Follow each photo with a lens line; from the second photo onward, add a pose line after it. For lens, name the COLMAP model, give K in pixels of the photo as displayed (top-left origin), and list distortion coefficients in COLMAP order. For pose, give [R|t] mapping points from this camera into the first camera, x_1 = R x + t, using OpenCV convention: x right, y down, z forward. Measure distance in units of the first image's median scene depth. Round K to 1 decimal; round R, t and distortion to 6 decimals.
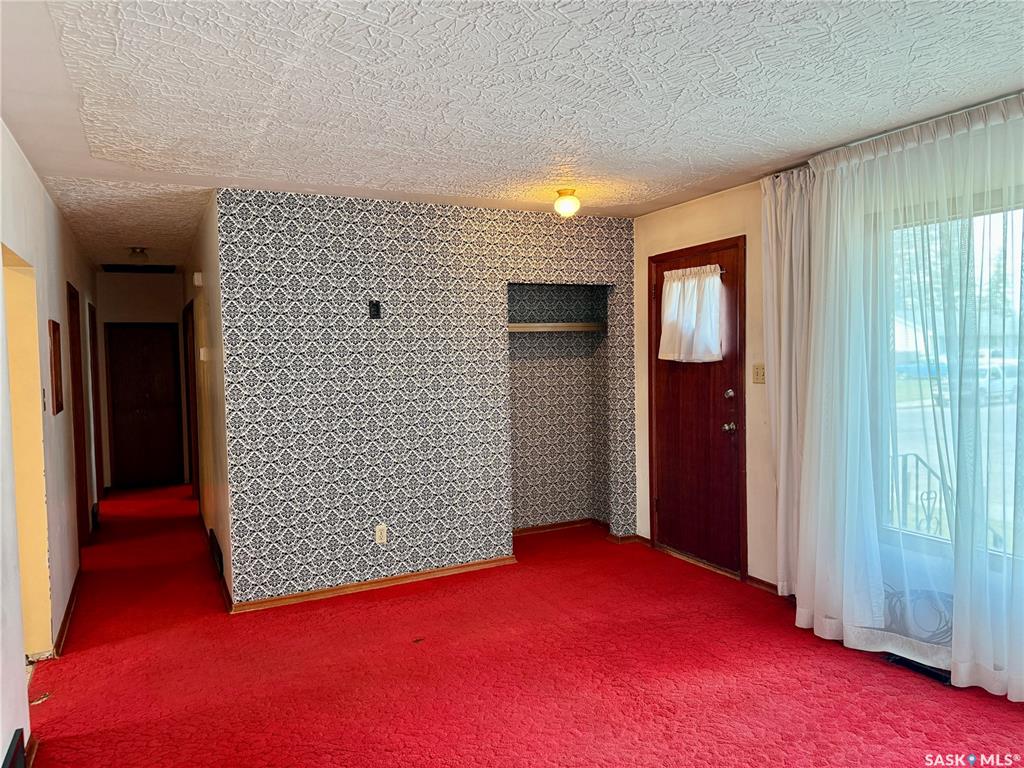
lens RADIAL K [[709.5, 0, 512.9], [0, 709.5, 386.7], [0, 0, 1]] dist [0.003160, 0.000187]
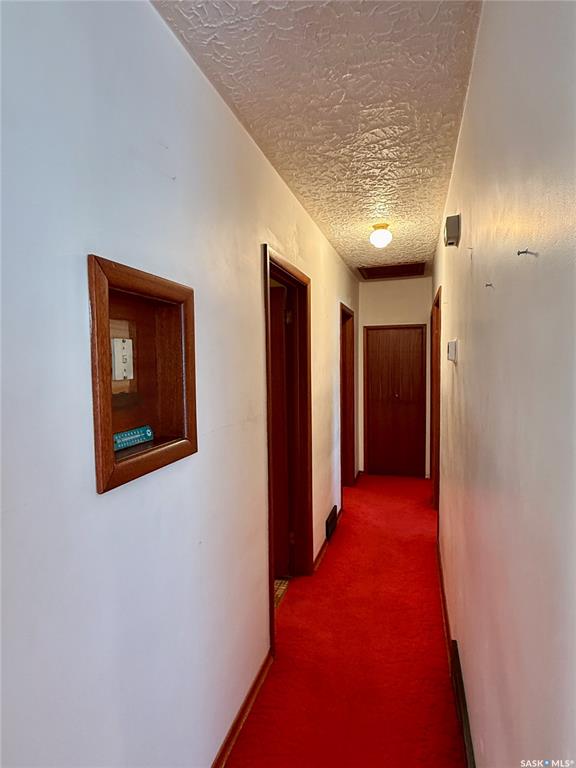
lens RADIAL K [[421.8, 0, 288.3], [0, 421.8, 385.0], [0, 0, 1]] dist [-0.000670, -0.001323]
pose [[0.726371, 0.055826, -0.685032, -0.212071], [-0.038351, 0.998435, 0.040702, -0.016919], [0.686232, -0.003293, 0.727376, 0.461854]]
